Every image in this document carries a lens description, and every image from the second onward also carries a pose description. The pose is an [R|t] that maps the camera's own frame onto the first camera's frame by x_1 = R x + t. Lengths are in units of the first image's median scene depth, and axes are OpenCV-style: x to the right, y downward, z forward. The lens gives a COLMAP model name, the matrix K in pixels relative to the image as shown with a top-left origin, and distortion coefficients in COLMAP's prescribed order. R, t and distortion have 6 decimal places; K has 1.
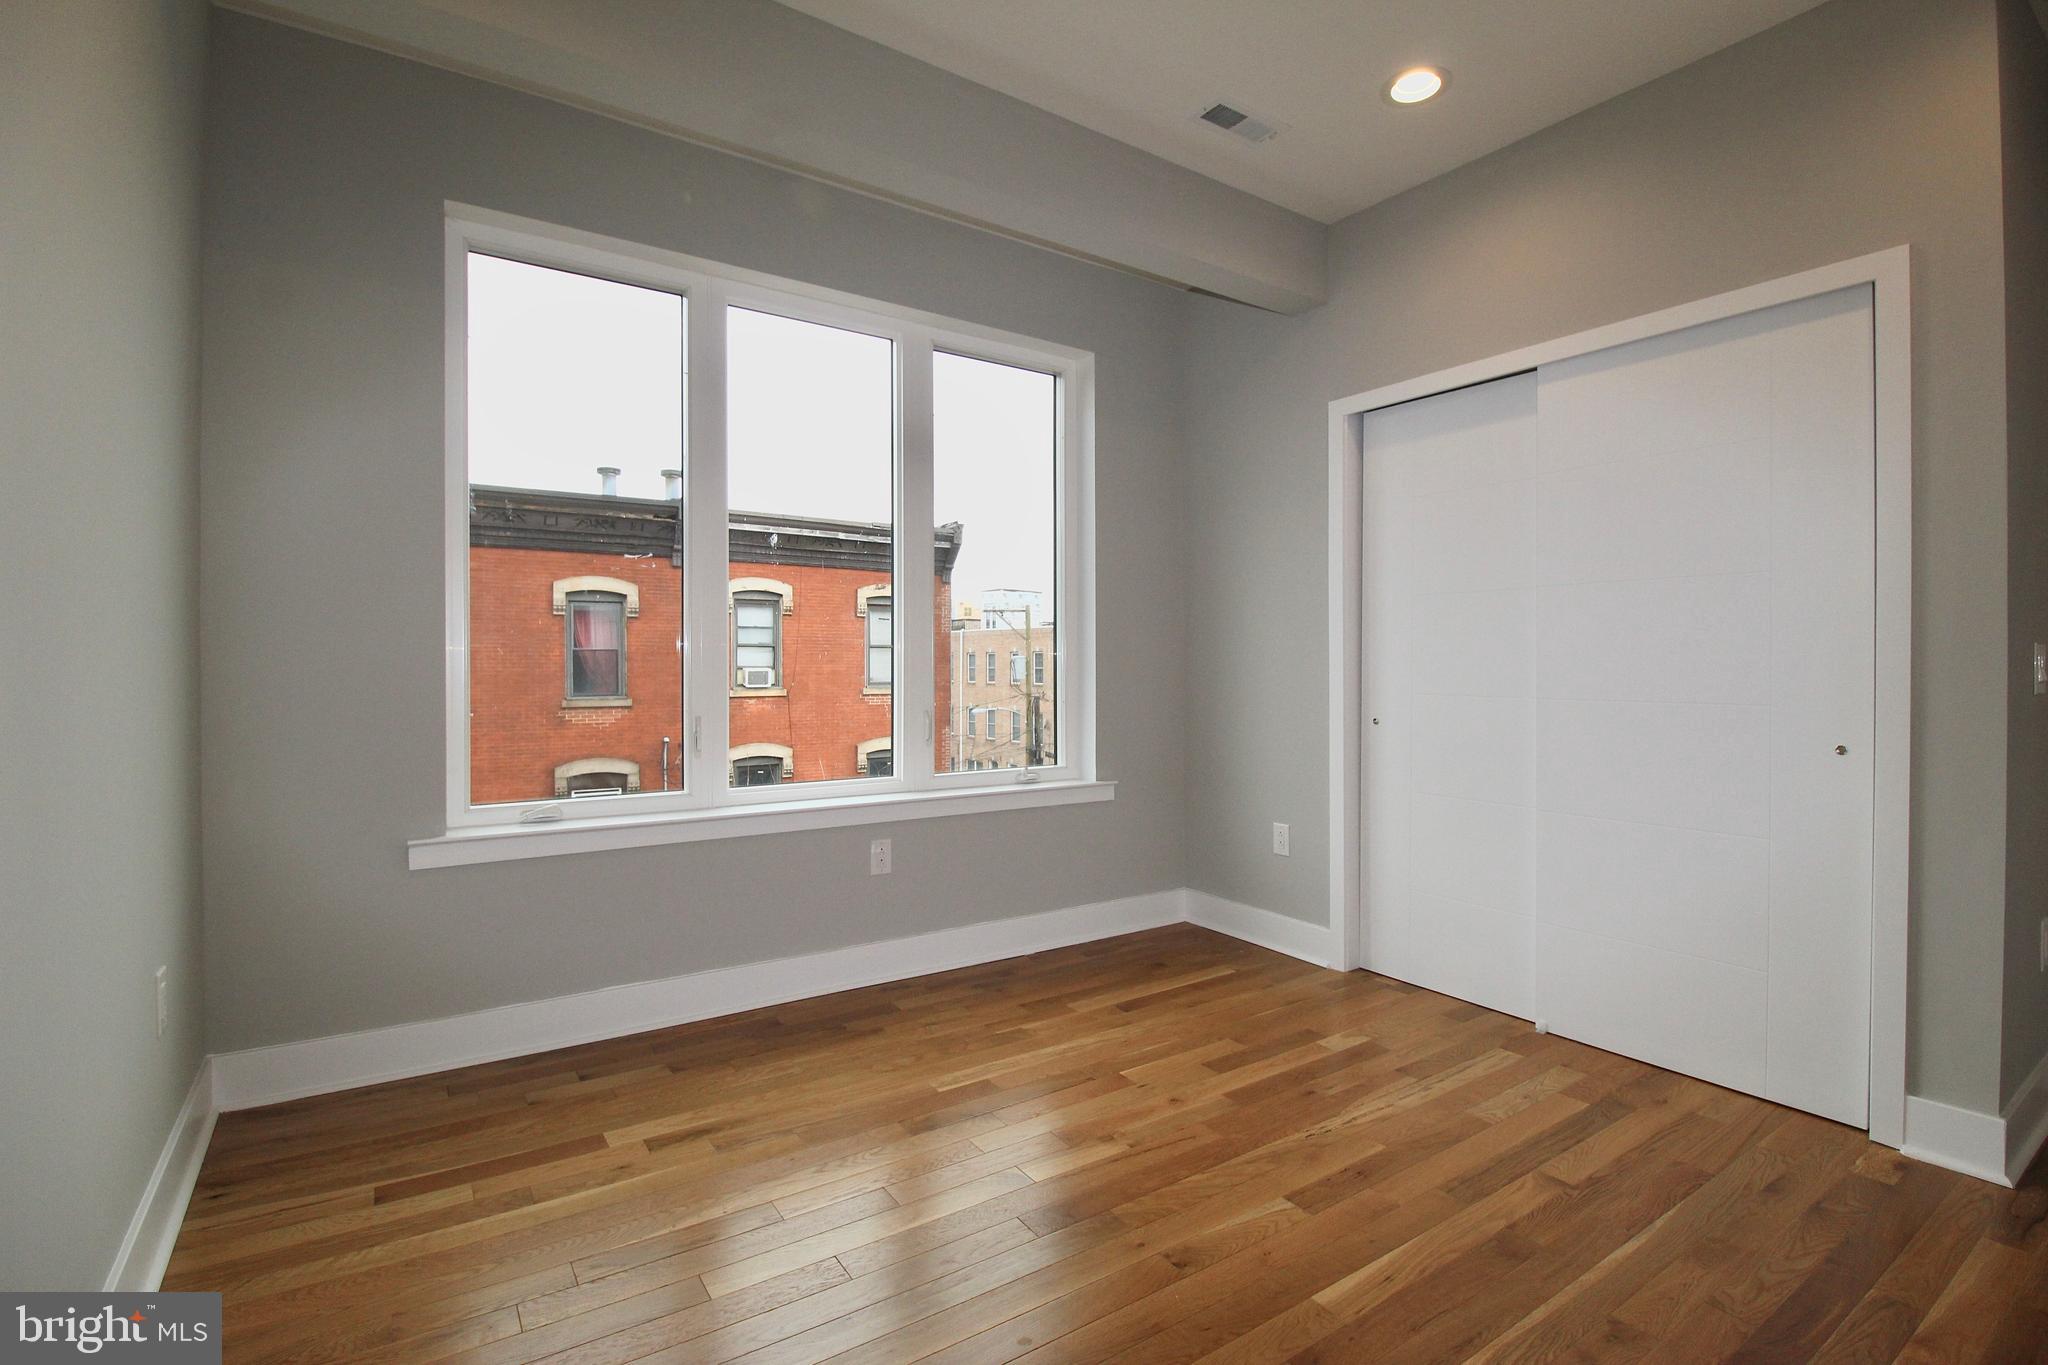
lens RADIAL K [[952.7, 0, 1027.8], [0, 952.7, 675.2], [0, 0, 1]] dist [-0.010522, -0.002216]
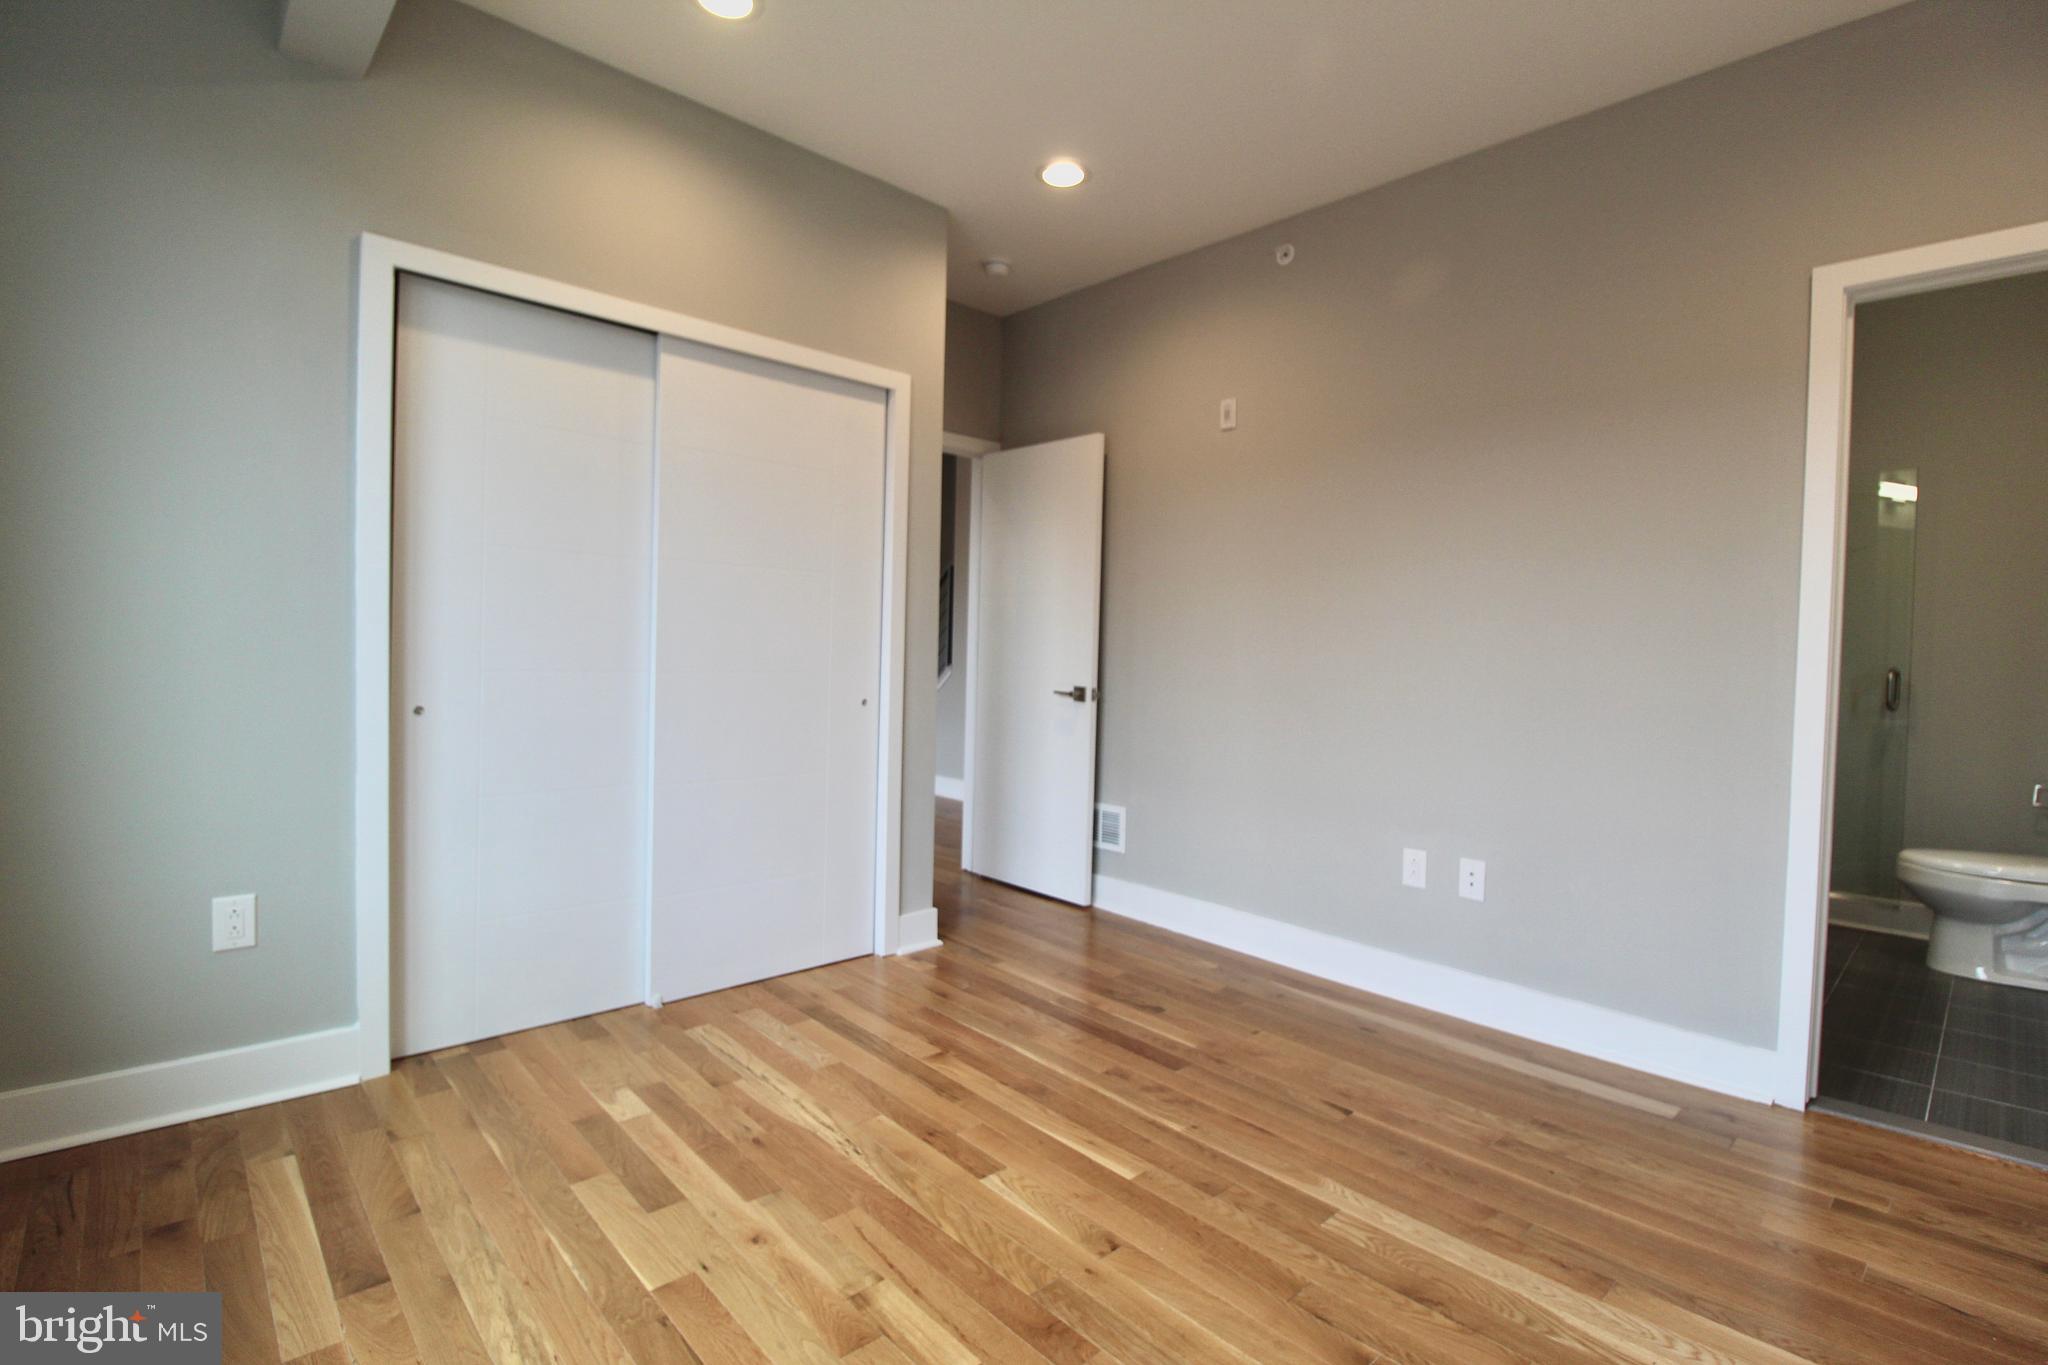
lens RADIAL K [[952.7, 0, 1025.3], [0, 952.7, 672.8], [0, 0, 1]] dist [-0.010522, -0.002216]
pose [[-0.161650, -0.029955, 0.986393, -0.499942], [-0.016753, 0.999478, 0.027607, -0.009208], [-0.986706, -0.012063, -0.162067, 0.788306]]
